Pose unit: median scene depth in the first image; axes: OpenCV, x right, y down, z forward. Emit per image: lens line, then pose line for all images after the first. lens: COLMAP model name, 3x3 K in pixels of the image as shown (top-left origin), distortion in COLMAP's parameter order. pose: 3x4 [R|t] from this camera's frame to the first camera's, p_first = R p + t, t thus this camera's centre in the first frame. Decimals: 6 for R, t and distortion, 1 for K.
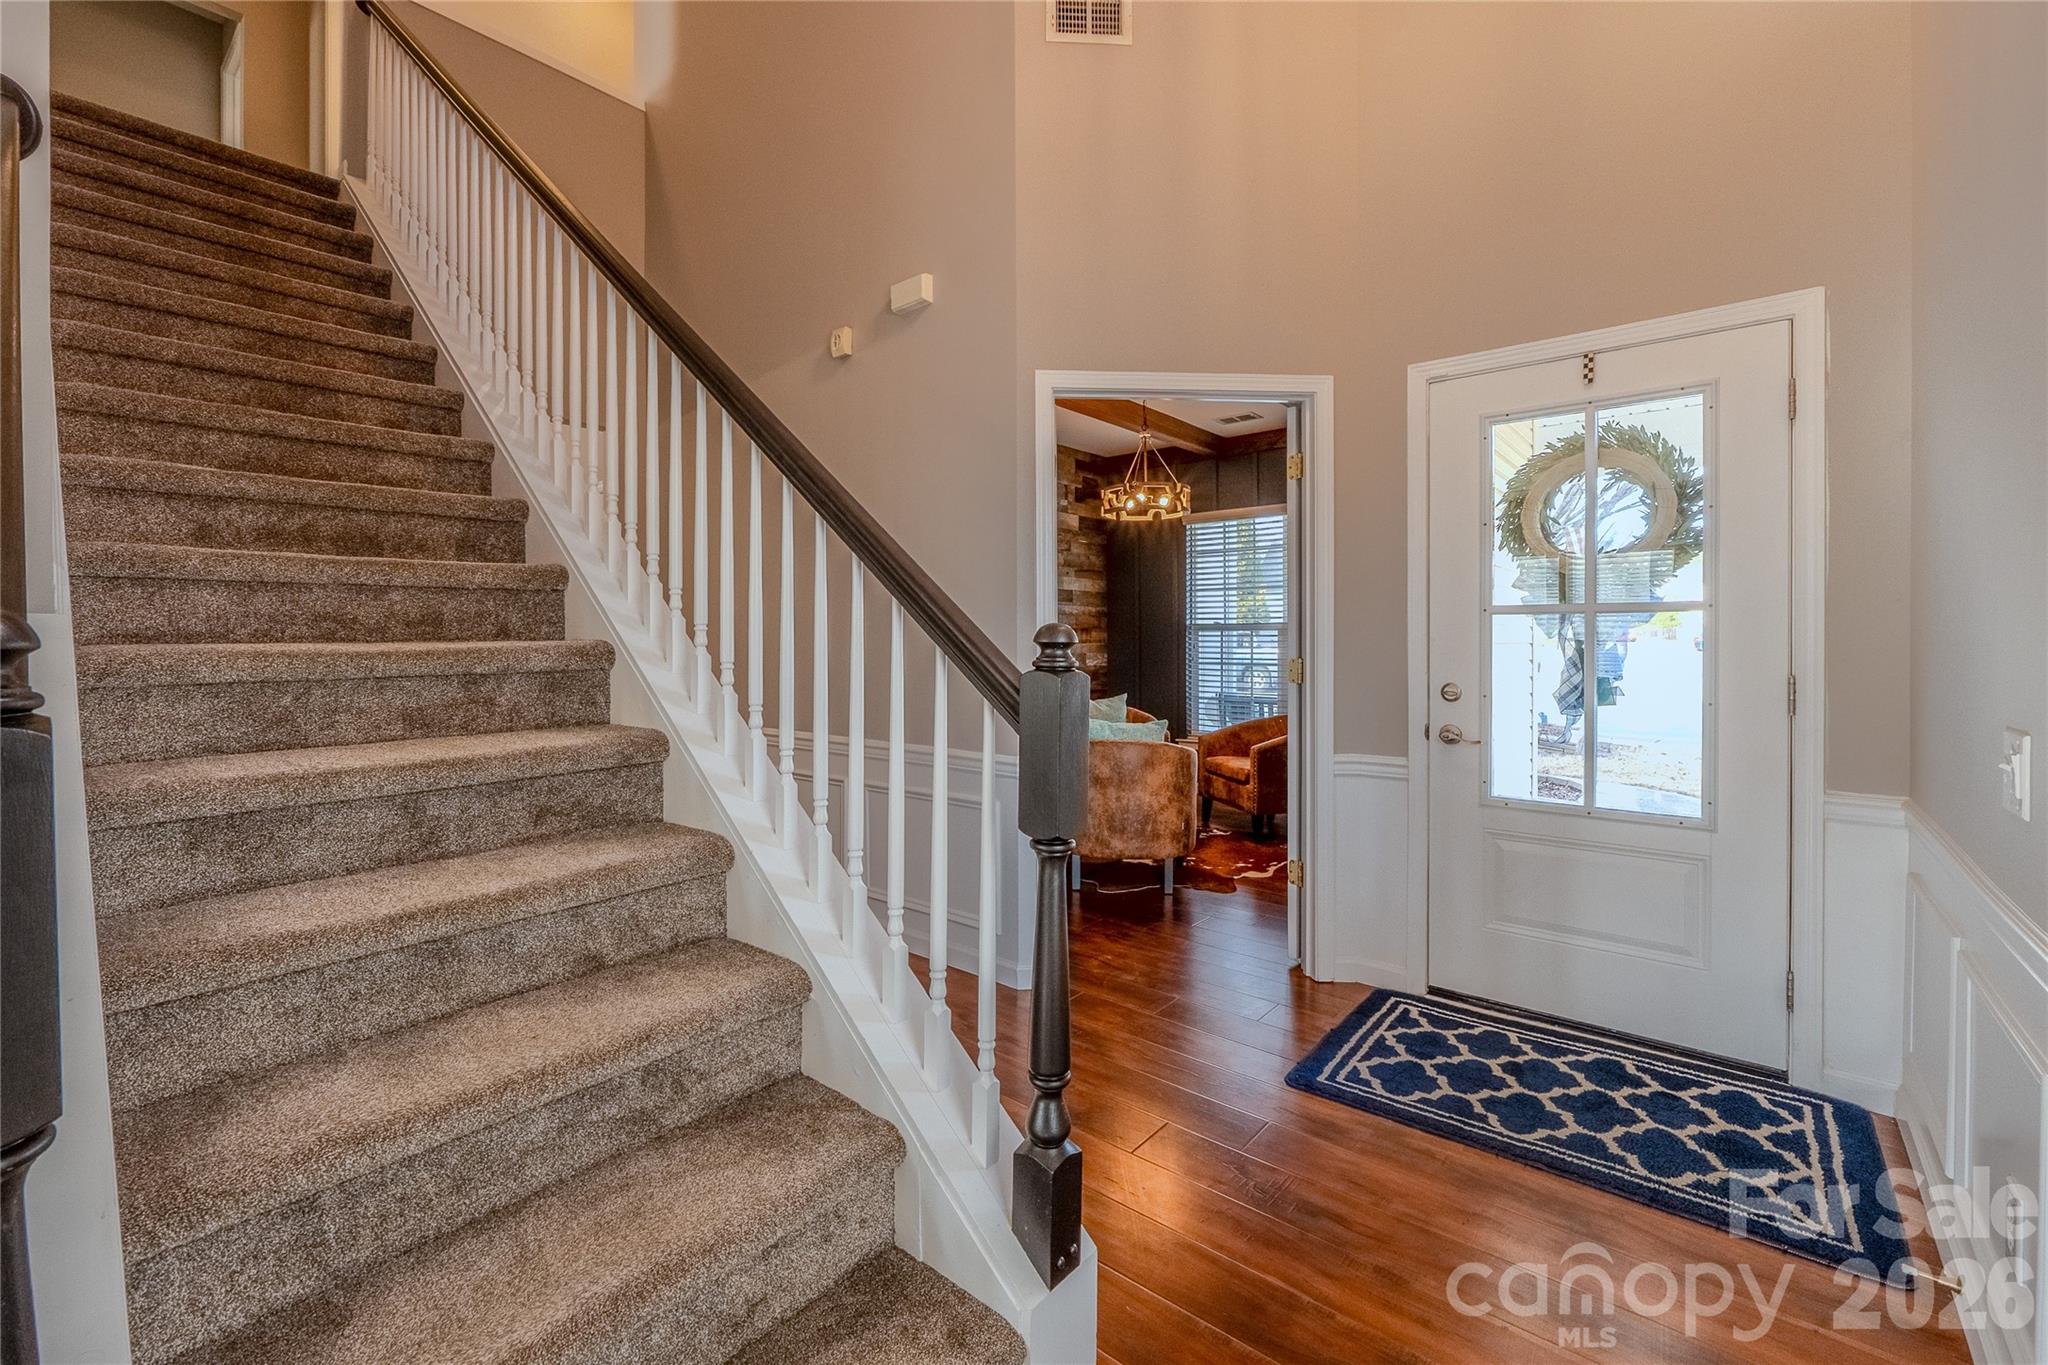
lens RADIAL K [[865.3, 0, 1025.0], [0, 865.3, 641.8], [0, 0, 1]] dist [0.001079, -0.000014]
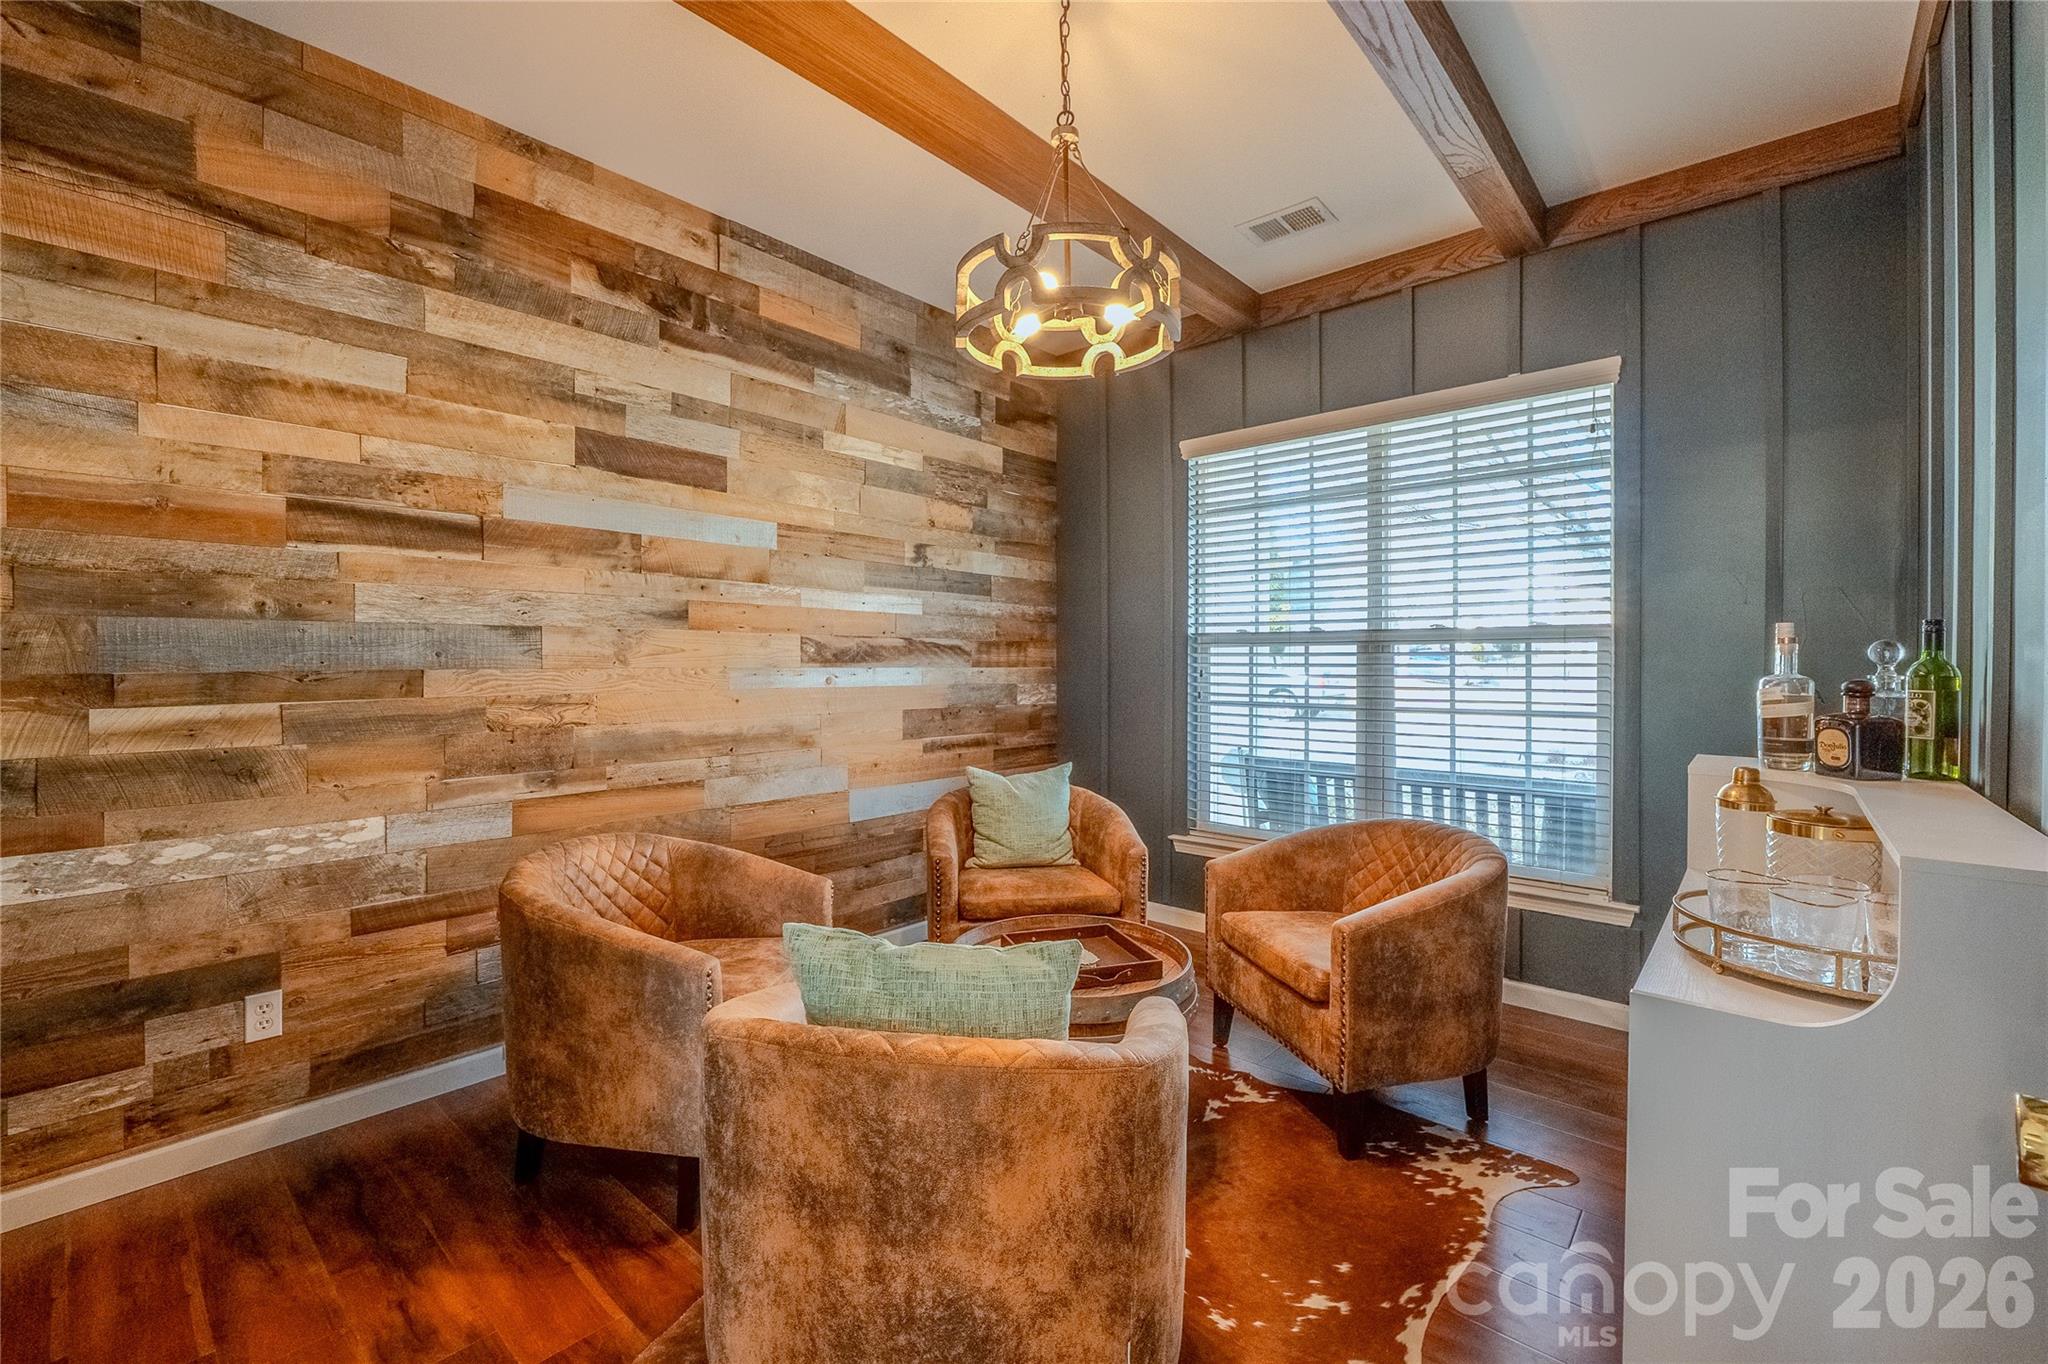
lens RADIAL K [[865.3, 0, 1021.8], [0, 865.3, 666.2], [0, 0, 1]] dist [0.001079, -0.000014]
pose [[0.999731, -0.000135, -0.023194, 0.093582], [0.000149, 1.000000, 0.000627, 0.000771], [0.023194, -0.000630, 0.999731, 0.442676]]
